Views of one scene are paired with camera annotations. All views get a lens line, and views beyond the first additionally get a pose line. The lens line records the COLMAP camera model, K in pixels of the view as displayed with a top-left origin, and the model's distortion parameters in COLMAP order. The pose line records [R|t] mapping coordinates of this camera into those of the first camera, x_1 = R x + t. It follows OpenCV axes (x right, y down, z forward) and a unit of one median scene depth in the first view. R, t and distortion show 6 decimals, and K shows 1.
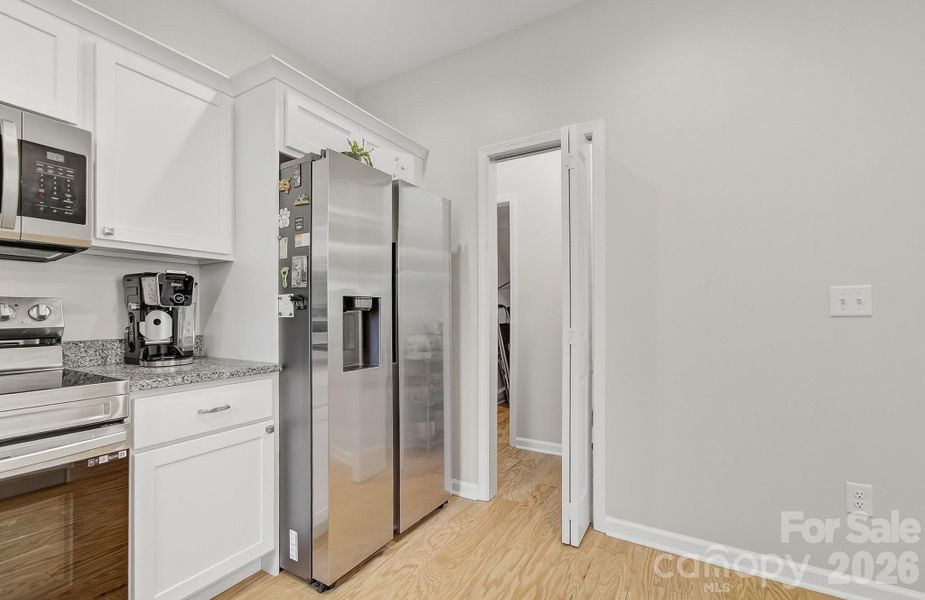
lens RADIAL K [[404.4, 0, 464.7], [0, 404.4, 303.3], [0, 0, 1]] dist [-0.012002, 0.011780]
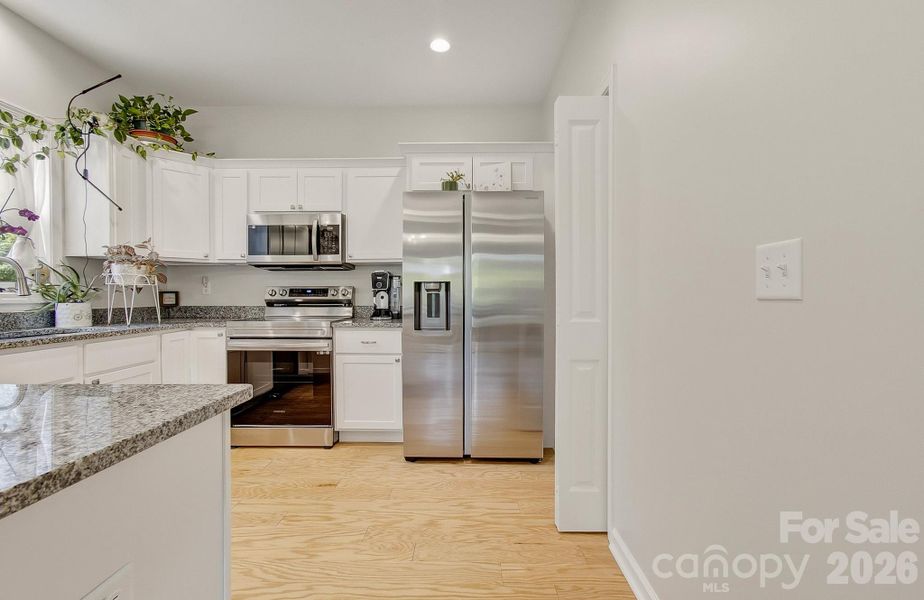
lens RADIAL K [[403.9, 0, 461.6], [0, 403.9, 298.0], [0, 0, 1]] dist [-0.012002, 0.011780]
pose [[0.504921, 0.010725, -0.863099, 1.179421], [0.016190, 0.999629, 0.021893, 0.011857], [0.863014, -0.025028, 0.504560, 0.371226]]
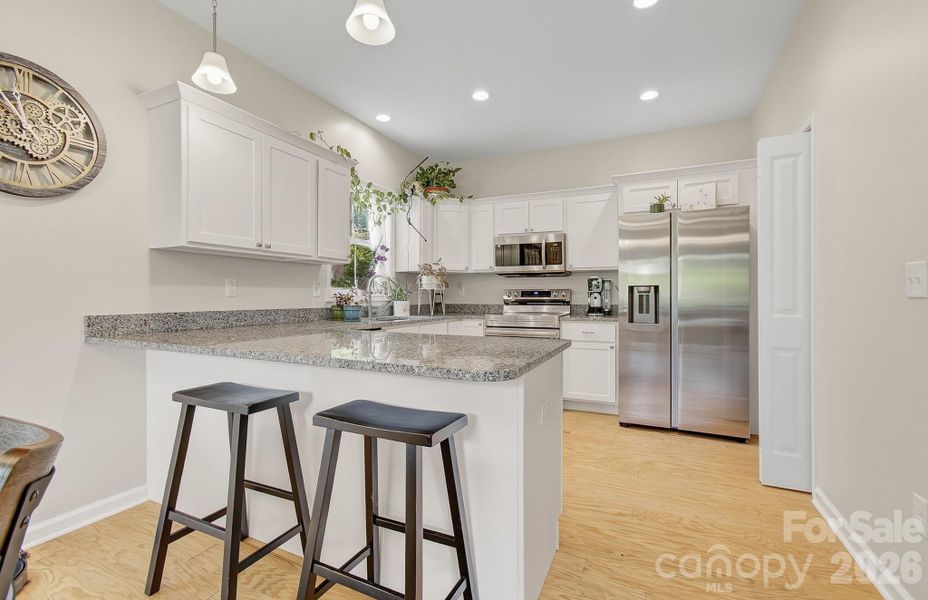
lens RADIAL K [[405.7, 0, 464.9], [0, 405.7, 294.7], [0, 0, 1]] dist [-0.012002, 0.011780]
pose [[0.099612, 0.000689, -0.995026, 1.669725], [0.020352, 0.999789, 0.002730, 0.003883], [0.994818, -0.020523, 0.099577, -0.014180]]
